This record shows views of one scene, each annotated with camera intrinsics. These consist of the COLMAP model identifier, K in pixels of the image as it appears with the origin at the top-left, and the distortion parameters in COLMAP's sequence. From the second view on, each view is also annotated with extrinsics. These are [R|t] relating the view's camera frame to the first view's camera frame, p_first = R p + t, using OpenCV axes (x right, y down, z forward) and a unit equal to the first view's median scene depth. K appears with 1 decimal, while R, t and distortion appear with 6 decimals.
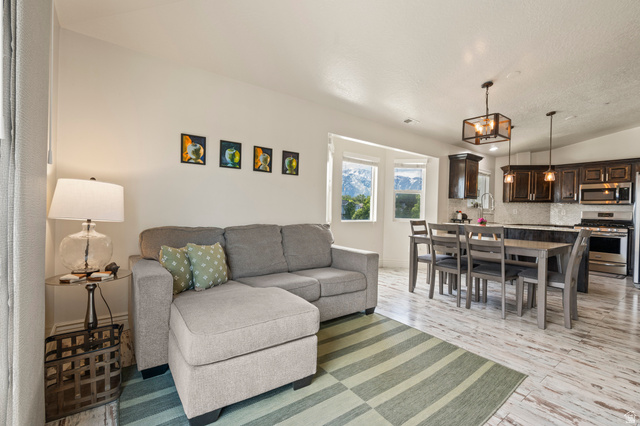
lens RADIAL K [[289.2, 0, 318.6], [0, 289.2, 211.1], [0, 0, 1]] dist [0.001249, -0.000198]
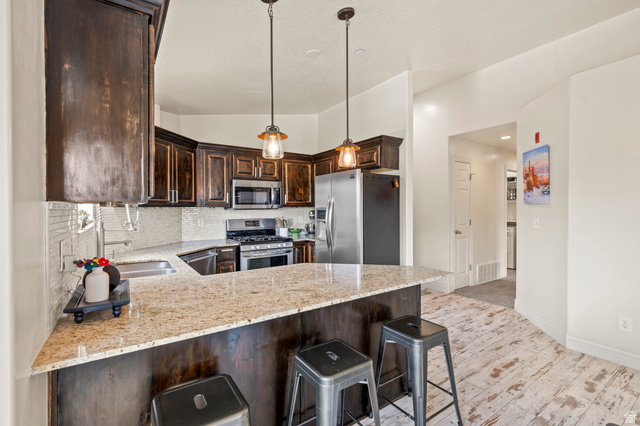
lens RADIAL K [[289.2, 0, 318.6], [0, 289.2, 211.1], [0, 0, 1]] dist [0.001249, -0.000198]
pose [[0.043623, -0.028127, 0.998652, 0.474103], [0.010893, 0.999558, 0.027676, -0.066490], [-0.998989, 0.009671, 0.043910, 1.435790]]
